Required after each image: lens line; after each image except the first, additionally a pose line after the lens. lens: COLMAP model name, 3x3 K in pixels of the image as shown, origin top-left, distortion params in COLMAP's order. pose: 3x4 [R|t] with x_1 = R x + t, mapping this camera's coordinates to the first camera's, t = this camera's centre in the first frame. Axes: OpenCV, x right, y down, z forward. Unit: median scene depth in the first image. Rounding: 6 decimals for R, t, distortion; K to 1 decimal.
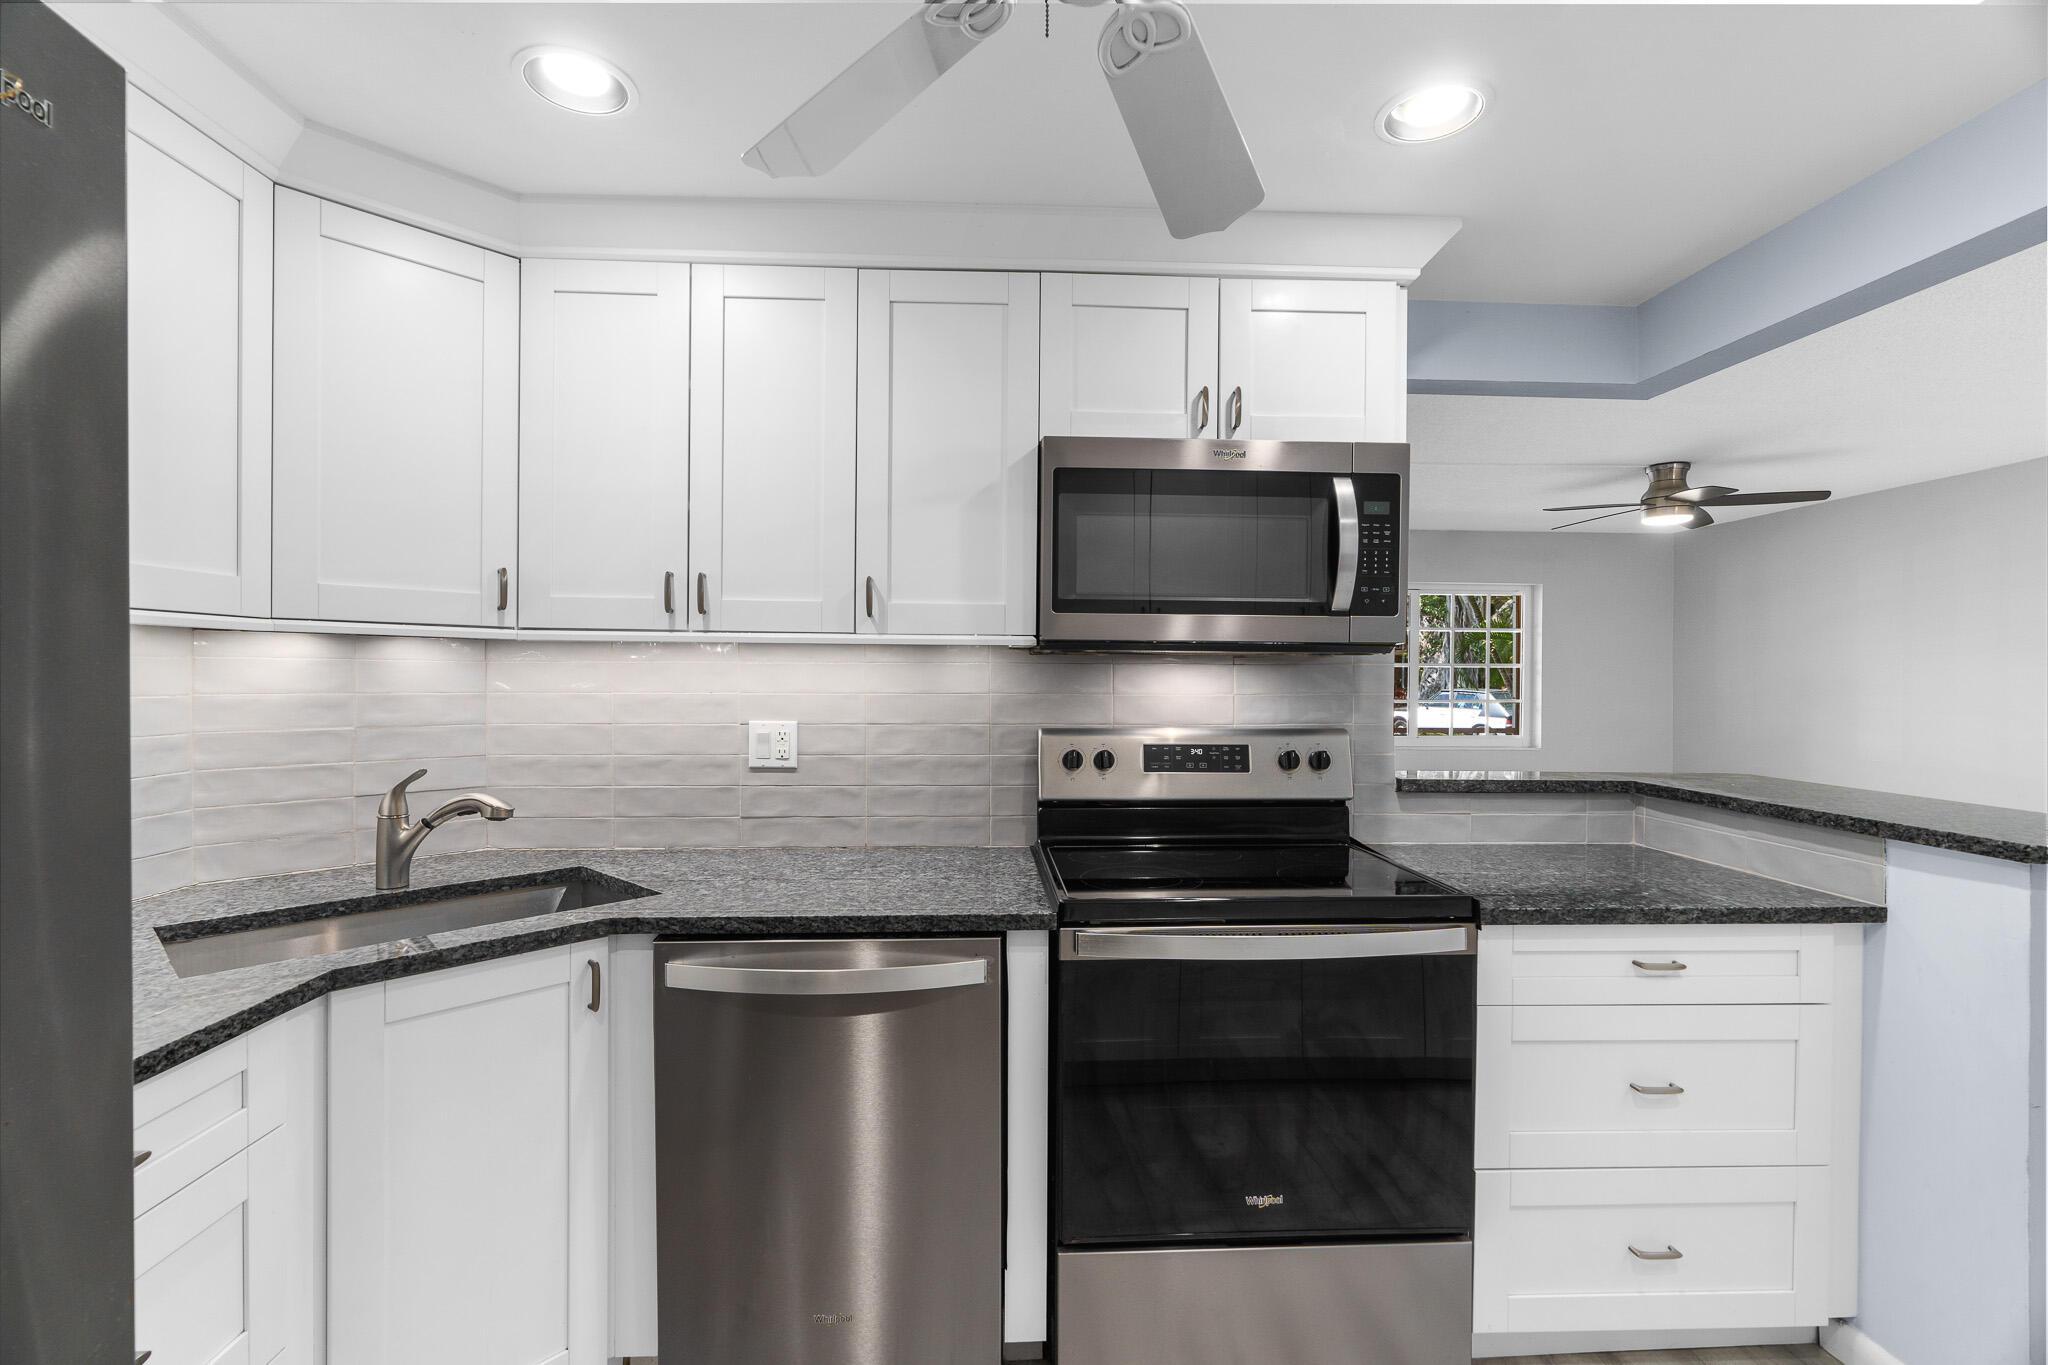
lens RADIAL K [[926.8, 0, 1017.4], [0, 926.8, 679.6], [0, 0, 1]] dist [-0.002405, -0.000966]
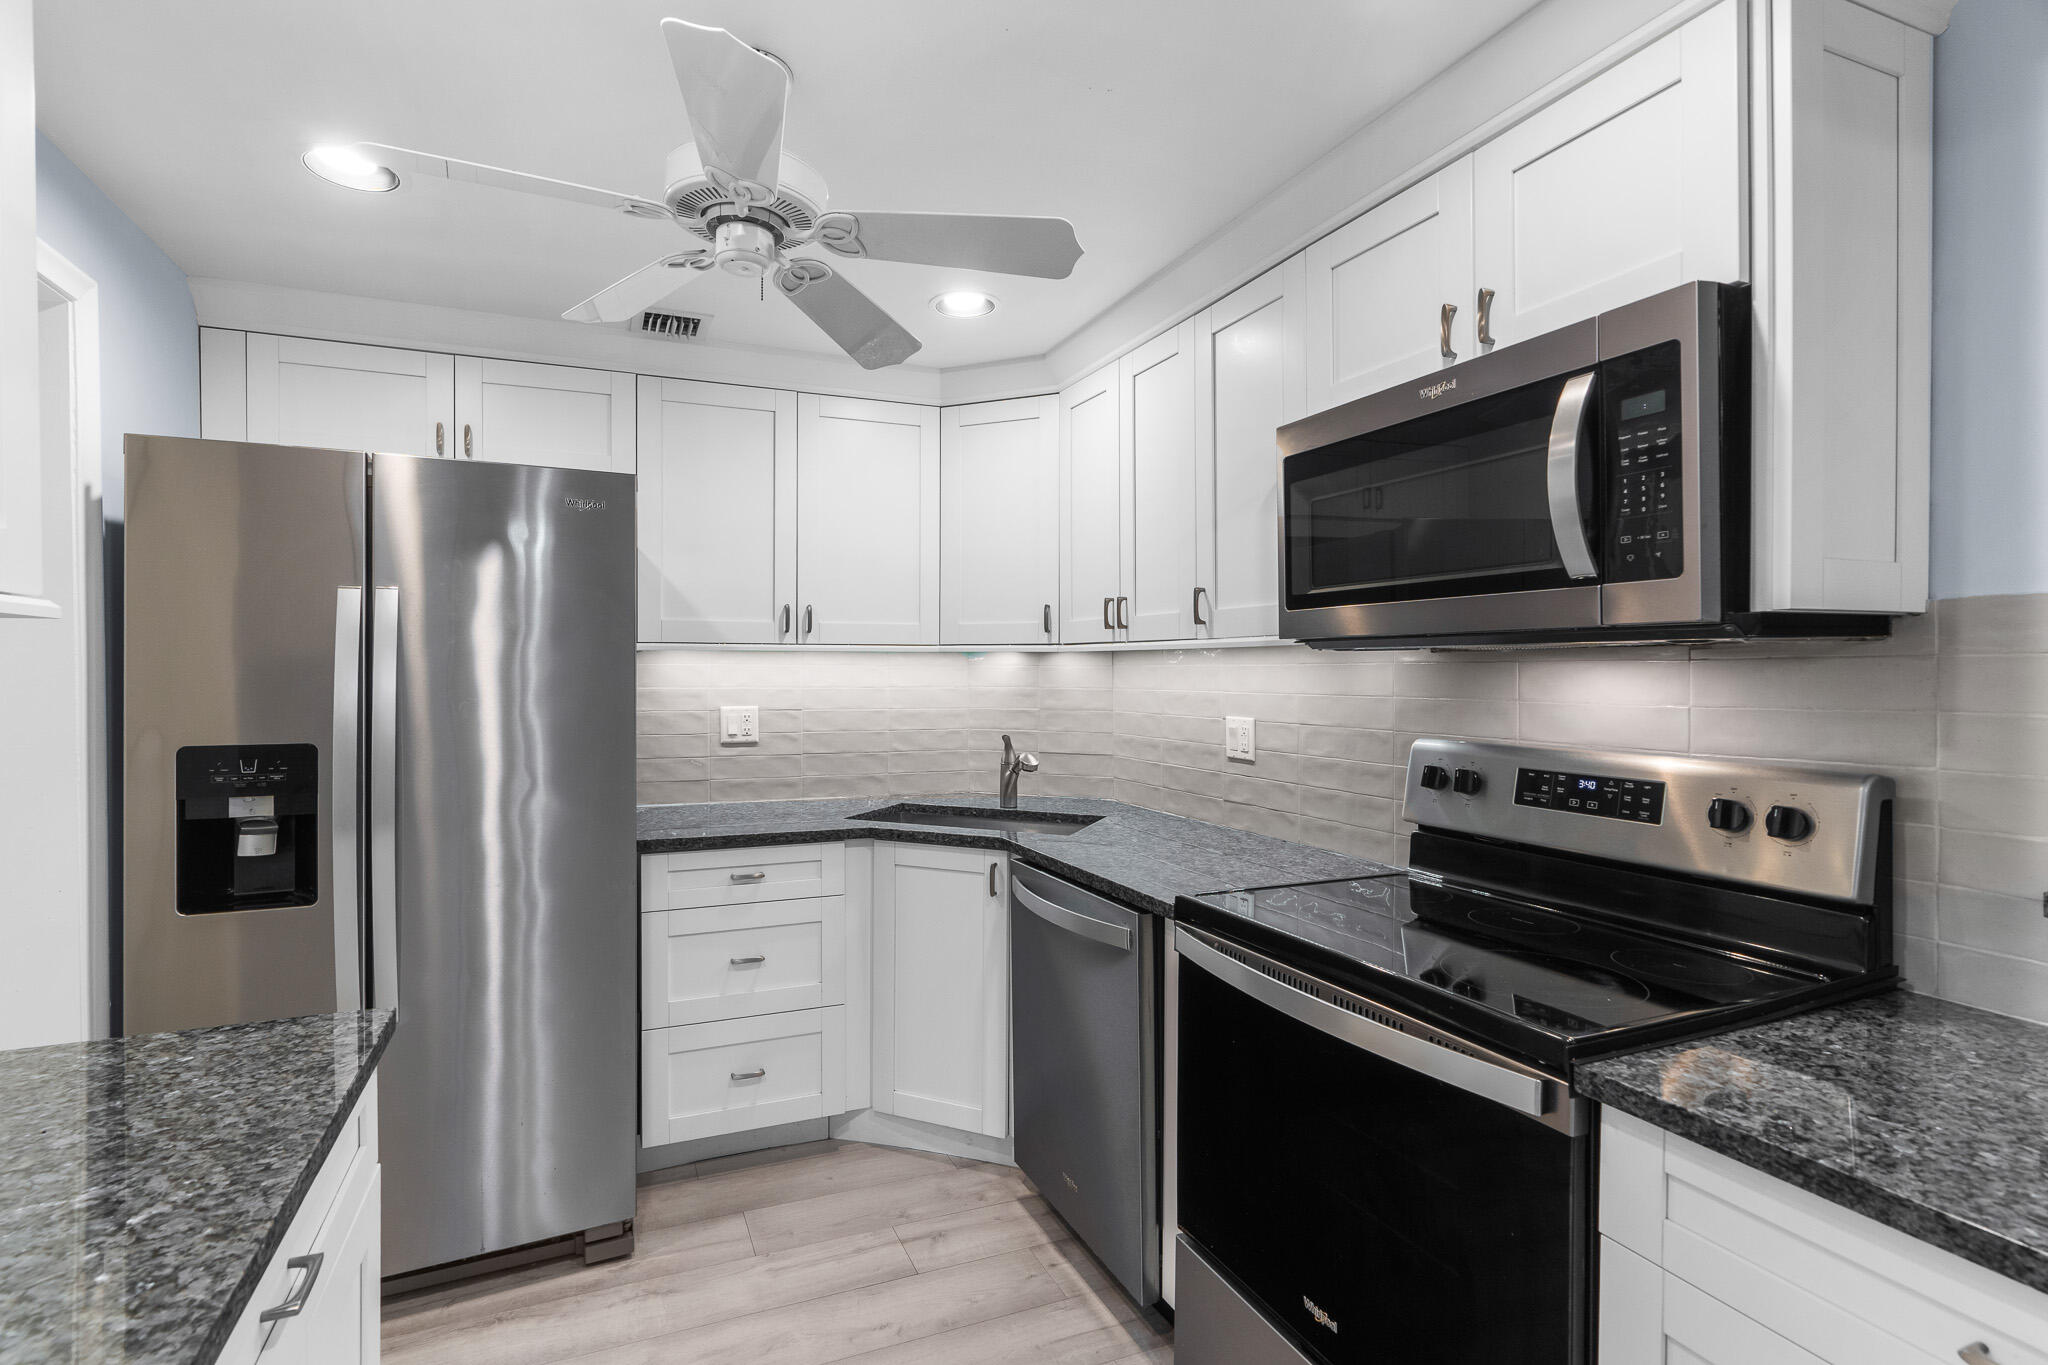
lens RADIAL K [[987.9, 0, 1017.3], [0, 987.9, 676.0], [0, 0, 1]] dist [0.000790, 0.000764]
pose [[0.337257, -0.000395, -0.941412, 0.771535], [-0.004137, 0.999990, -0.001901, -0.001931], [0.941403, 0.004536, 0.337252, 0.344130]]
